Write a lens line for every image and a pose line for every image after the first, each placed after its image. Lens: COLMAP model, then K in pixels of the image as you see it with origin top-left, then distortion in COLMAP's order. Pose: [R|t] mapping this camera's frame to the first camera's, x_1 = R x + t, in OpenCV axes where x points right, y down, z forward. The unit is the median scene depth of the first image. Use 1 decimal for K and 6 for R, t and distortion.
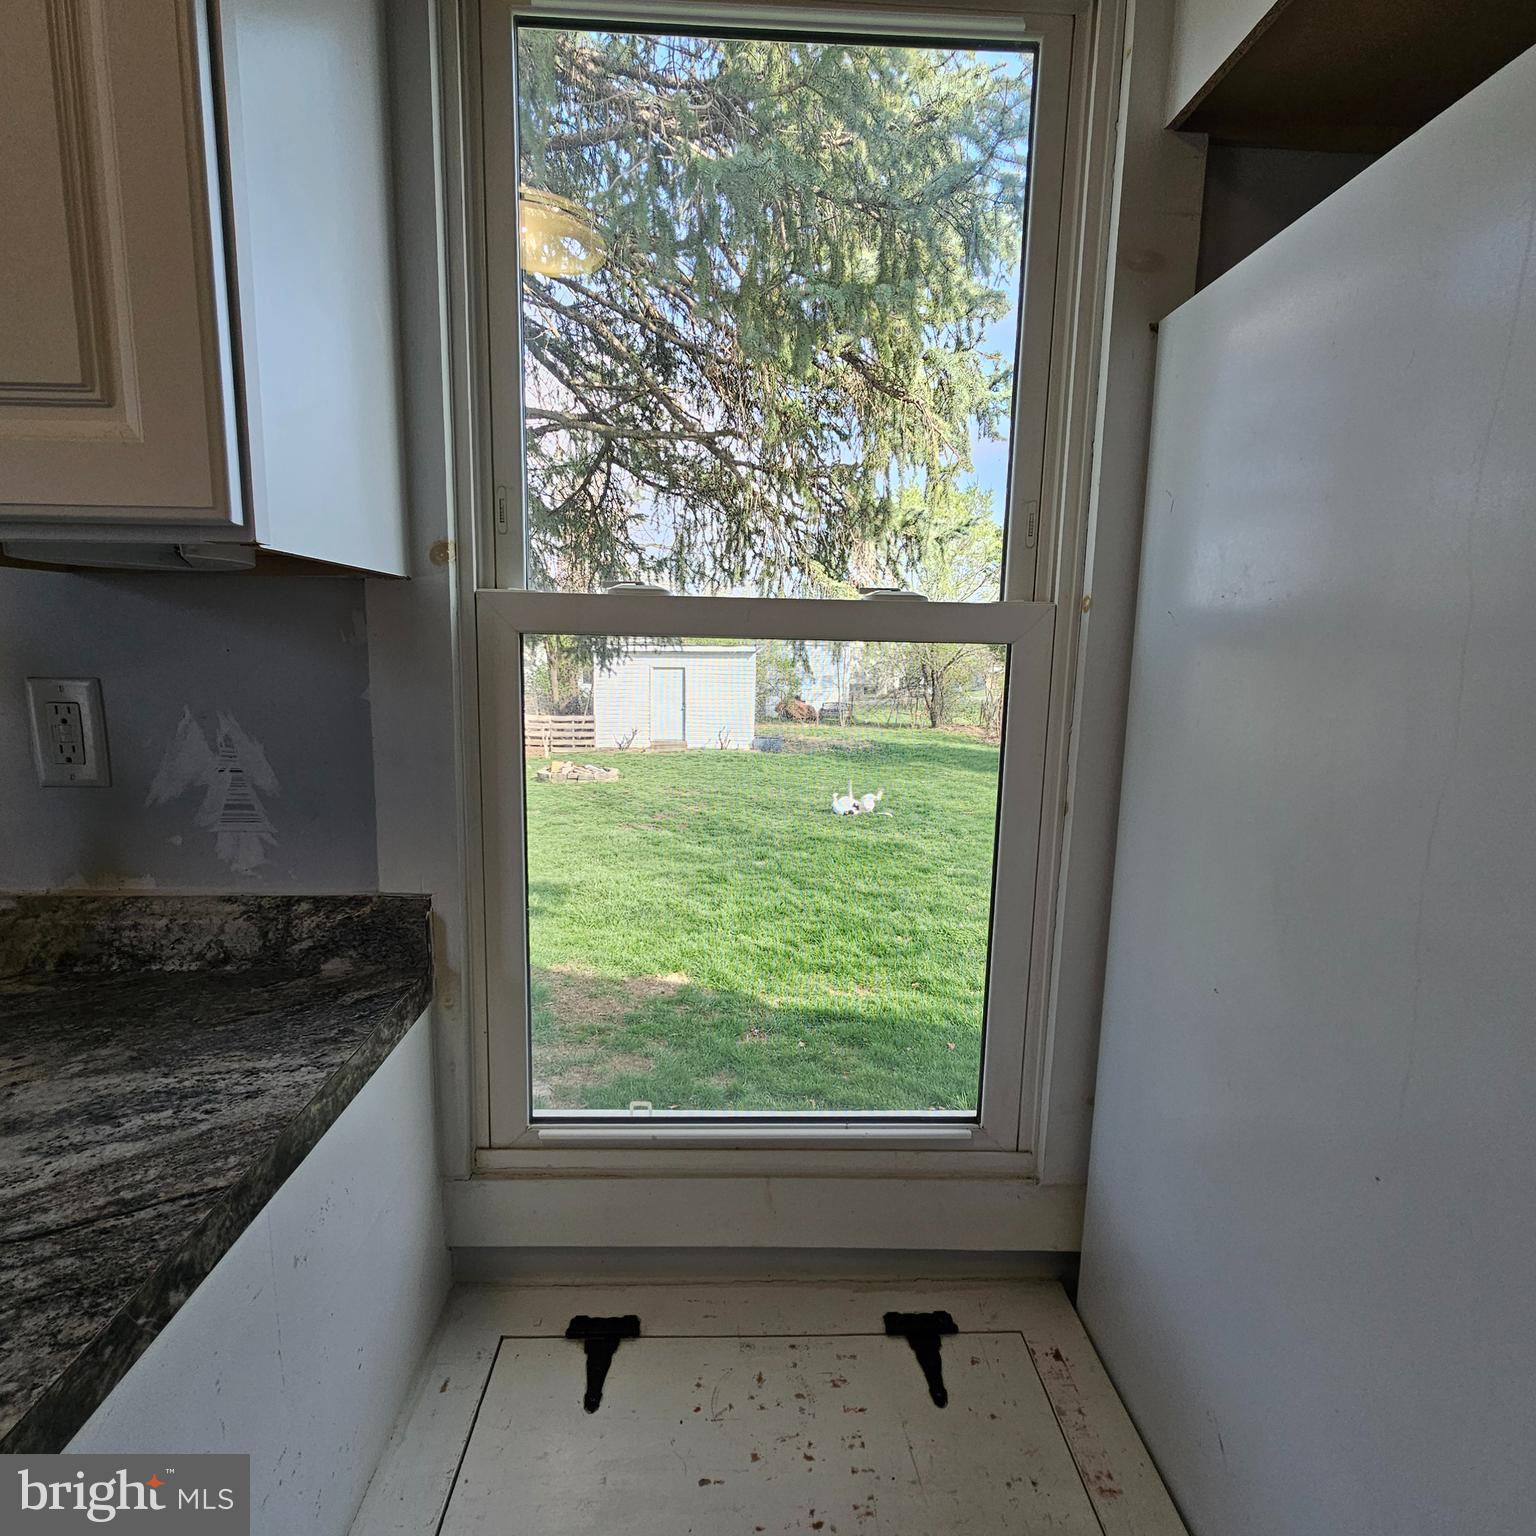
lens RADIAL K [[845.1, 0, 761.9], [0, 845.1, 773.8], [0, 0, 1]] dist [0.001142, -0.000106]
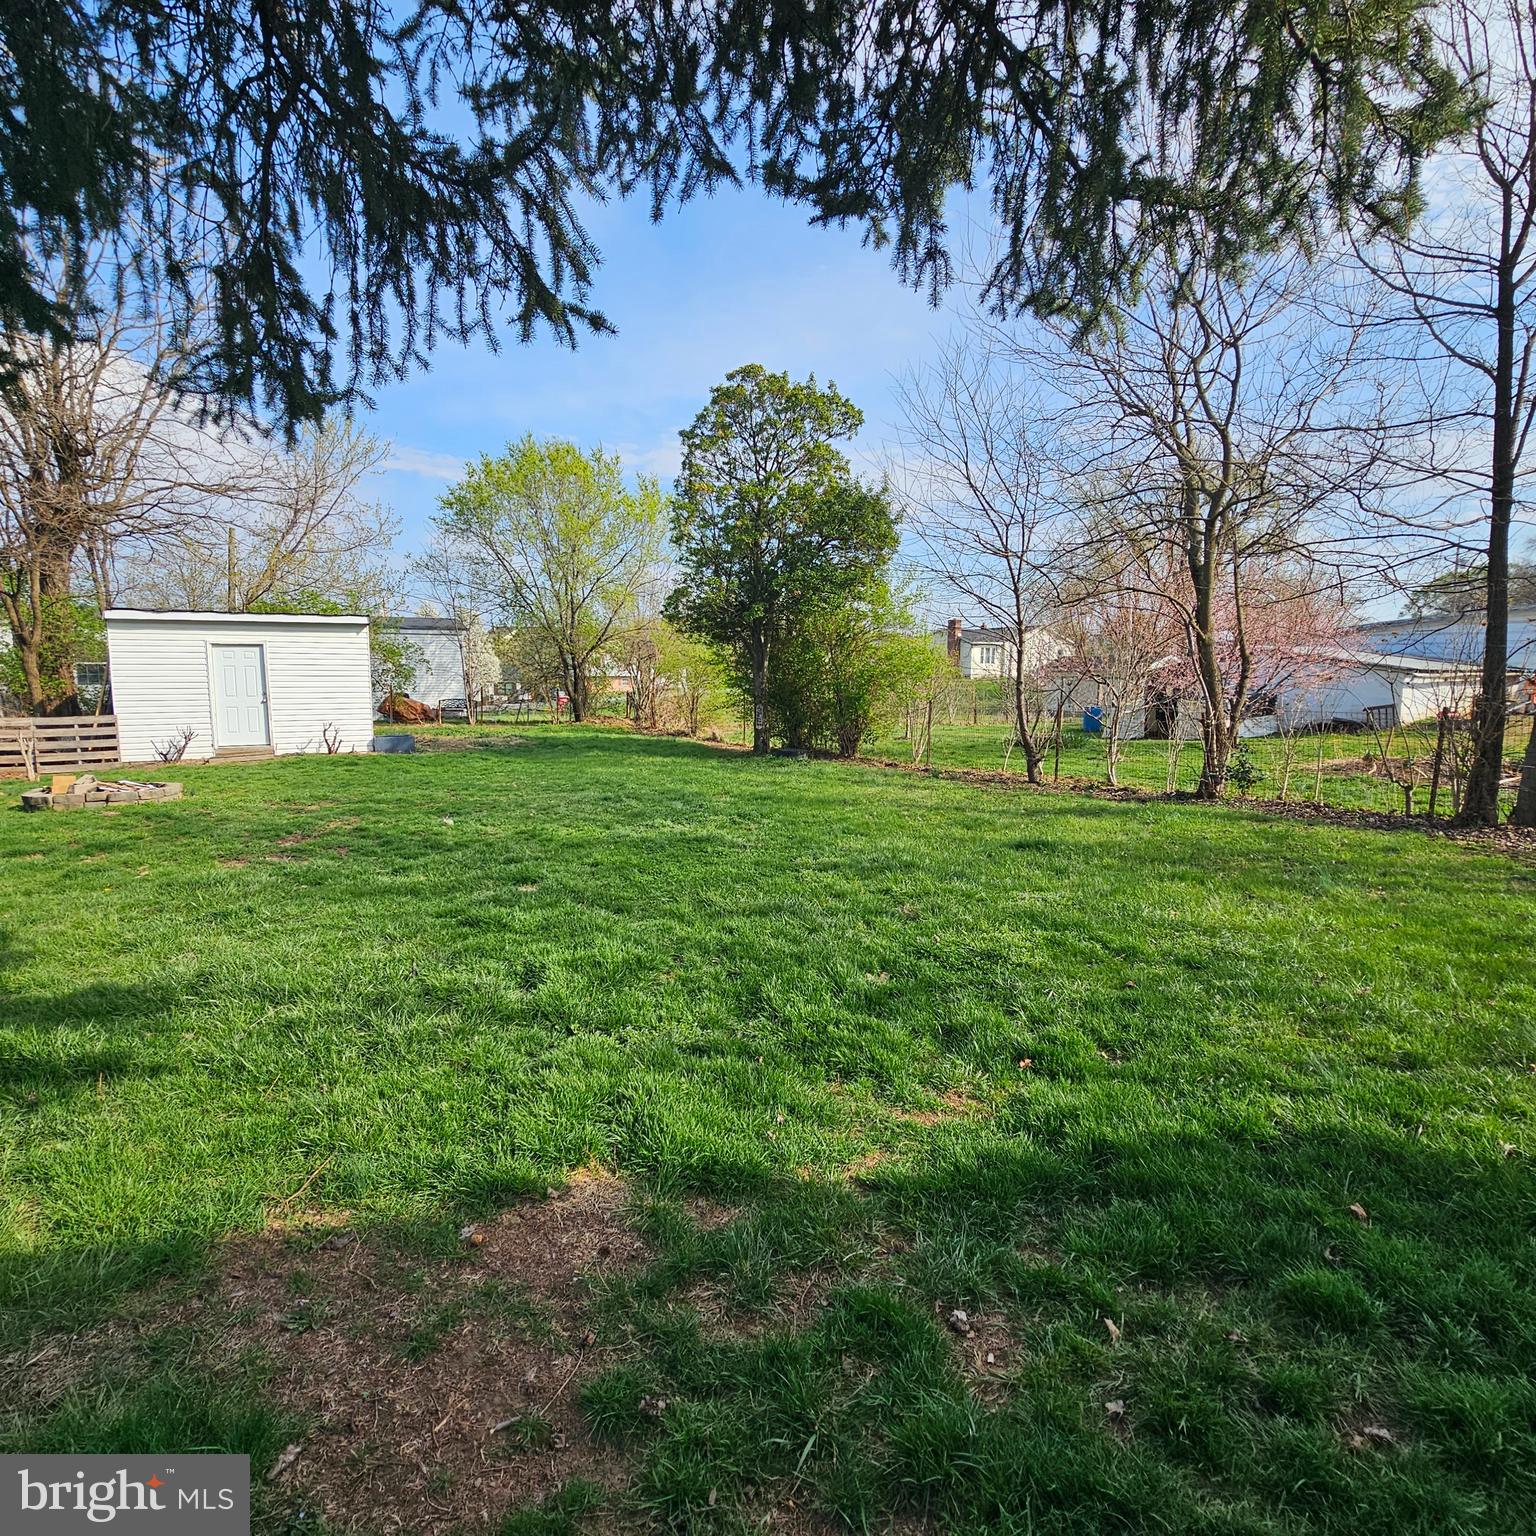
lens RADIAL K [[845.1, 0, 761.9], [0, 845.1, 773.8], [0, 0, 1]] dist [0.001142, -0.000106]
pose [[0.885389, -0.070110, 0.459534, -0.053809], [0.075869, 0.997100, 0.005947, 0.013416], [-0.458619, 0.029599, 0.888140, 0.160294]]
